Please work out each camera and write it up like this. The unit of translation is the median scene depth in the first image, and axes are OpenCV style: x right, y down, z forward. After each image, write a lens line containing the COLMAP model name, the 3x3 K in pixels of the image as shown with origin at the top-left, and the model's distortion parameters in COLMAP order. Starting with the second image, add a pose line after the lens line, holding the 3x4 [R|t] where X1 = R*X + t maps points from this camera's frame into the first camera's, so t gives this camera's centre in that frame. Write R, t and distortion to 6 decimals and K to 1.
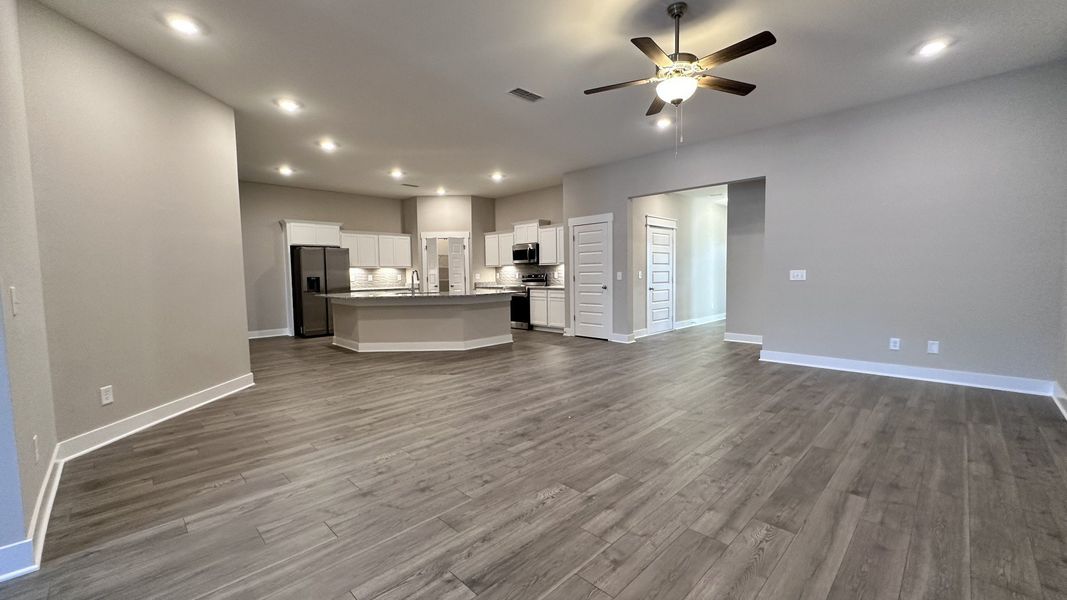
lens RADIAL K [[424.6, 0, 538.6], [0, 424.6, 300.6], [0, 0, 1]] dist [-0.004412, 0.001229]
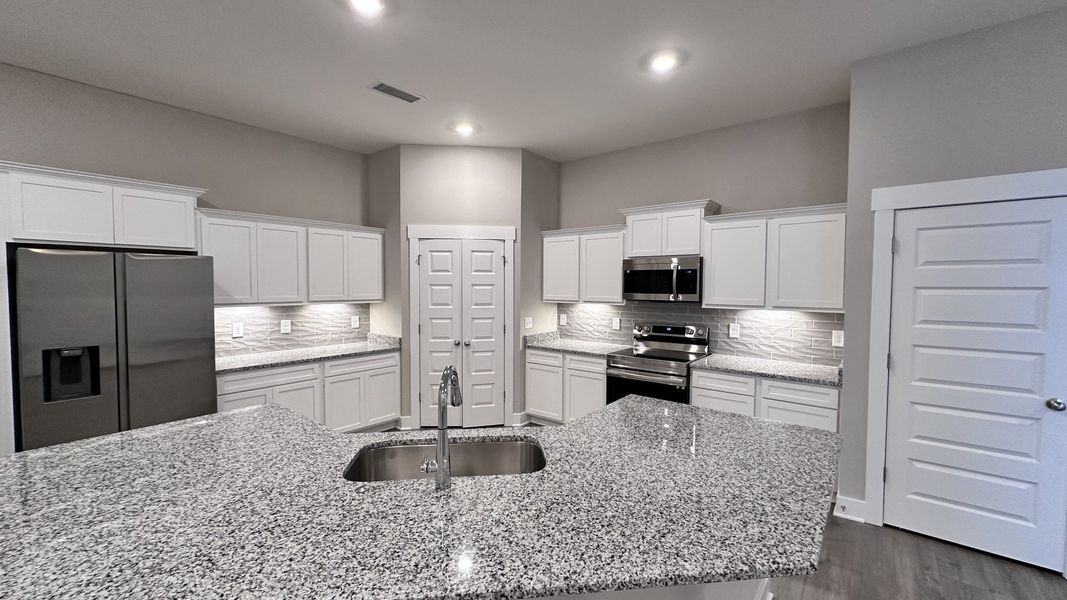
lens RADIAL K [[424.6, 0, 535.6], [0, 424.6, 299.8], [0, 0, 1]] dist [-0.004412, 0.001229]
pose [[0.994266, 0.015695, 0.105781, -0.228729], [-0.012576, 0.999468, -0.030089, -0.084280], [-0.106197, 0.028586, 0.993934, 0.654743]]
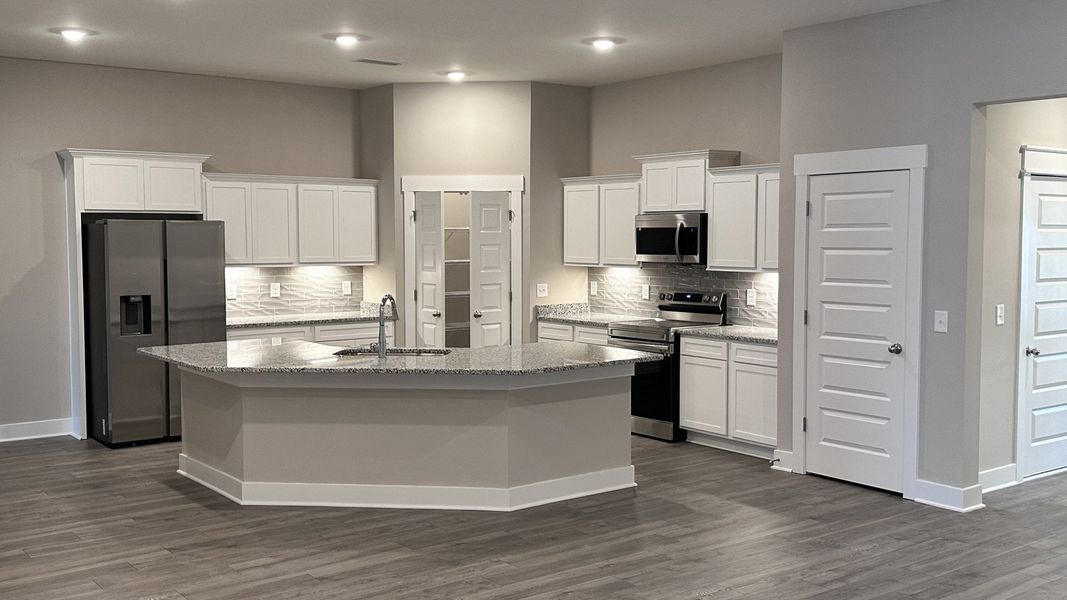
lens RADIAL K [[1064.6, 0, 541.5], [0, 1064.6, 294.8], [0, 0, 1]] dist [0.093737, 0.000000]
pose [[0.991209, 0.022064, -0.130450, -0.022027], [-0.023030, 0.999717, -0.005902, -0.058308], [0.130283, 0.008855, 0.991437, 0.046390]]
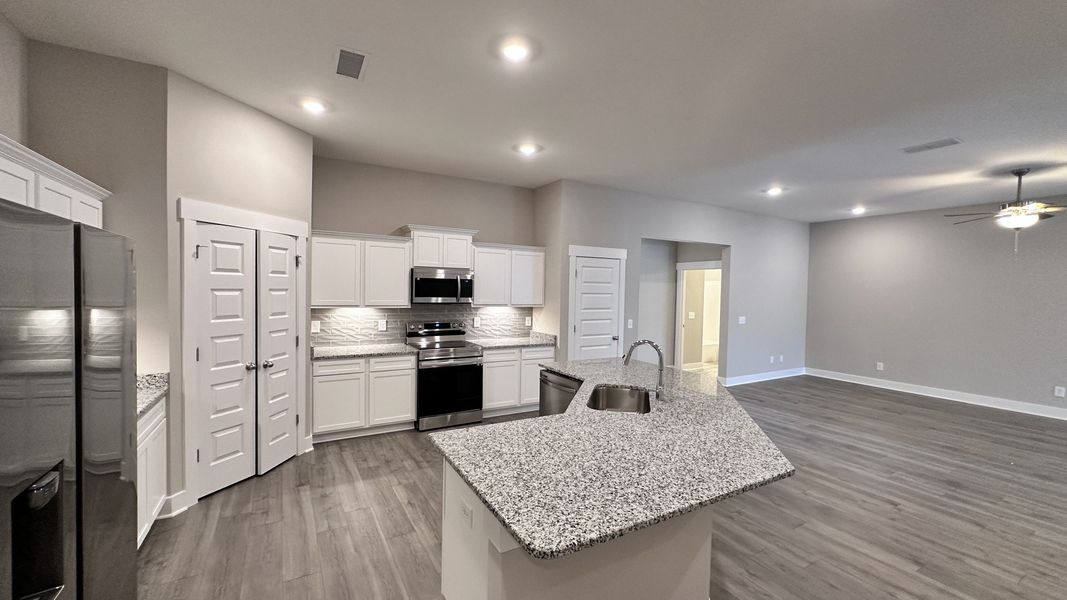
lens RADIAL K [[424.6, 0, 531.6], [0, 424.6, 299.6], [0, 0, 1]] dist [-0.004412, 0.001229]
pose [[0.260790, -0.004012, 0.965387, -0.598921], [0.040567, 0.999154, -0.006806, -0.095098], [-0.964543, 0.040937, 0.260732, 0.839024]]
